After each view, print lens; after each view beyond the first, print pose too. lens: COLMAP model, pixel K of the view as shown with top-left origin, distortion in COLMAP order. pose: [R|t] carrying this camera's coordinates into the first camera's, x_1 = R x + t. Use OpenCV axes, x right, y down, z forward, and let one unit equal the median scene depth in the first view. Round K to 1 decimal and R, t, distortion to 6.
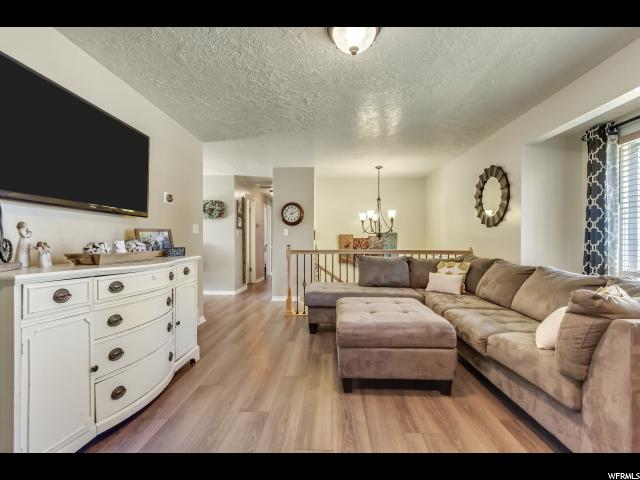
lens RADIAL K [[298.9, 0, 320.2], [0, 298.9, 241.0], [0, 0, 1]] dist [0.007086, -0.000729]
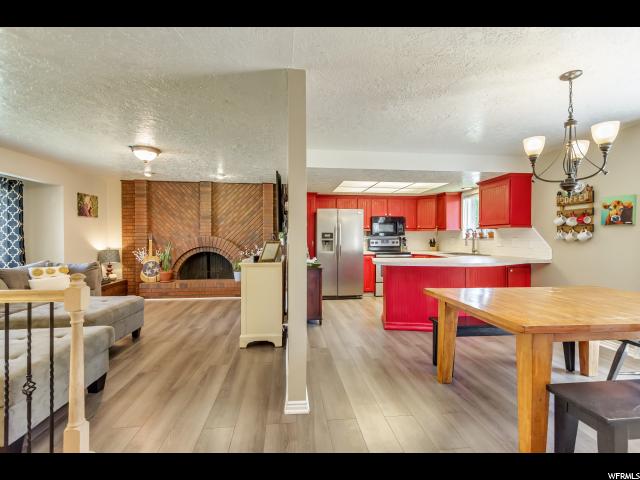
lens RADIAL K [[298.9, 0, 324.3], [0, 298.9, 241.0], [0, 0, 1]] dist [0.007086, -0.000729]
pose [[-0.986568, -0.000265, -0.163353, -0.433626], [-0.001809, 0.999955, 0.009305, -0.041597], [0.163343, 0.009476, -0.986524, 1.794726]]
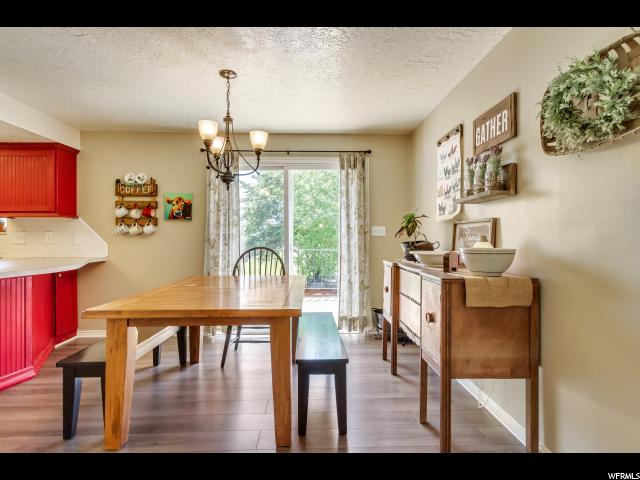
lens RADIAL K [[353.8, 0, 322.9], [0, 353.8, 237.9], [0, 0, 1]] dist [0.006424, 0.000848]
pose [[0.085056, 0.004193, -0.996367, -0.247636], [0.002433, 0.999987, 0.004416, -0.026006], [0.996373, -0.002800, 0.085044, 1.392697]]
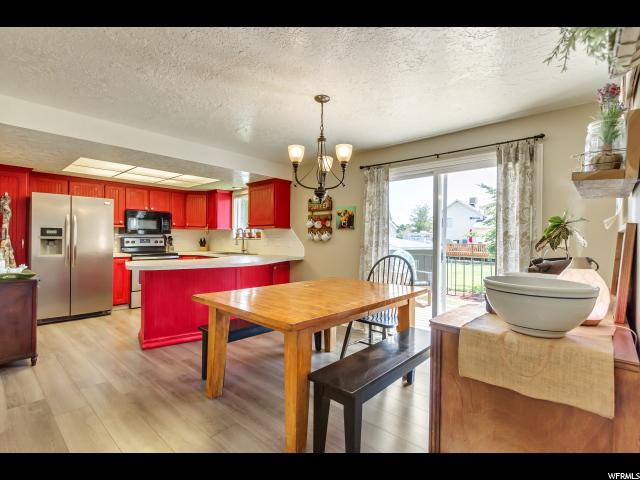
lens RADIAL K [[306.4, 0, 319.9], [0, 306.4, 239.4], [0, 0, 1]] dist [-0.001916, -0.000032]
pose [[-0.639805, -0.006256, -0.768512, -0.469700], [-0.011431, 0.999934, 0.001376, -0.041157], [0.768452, 0.009665, -0.639834, 1.732115]]
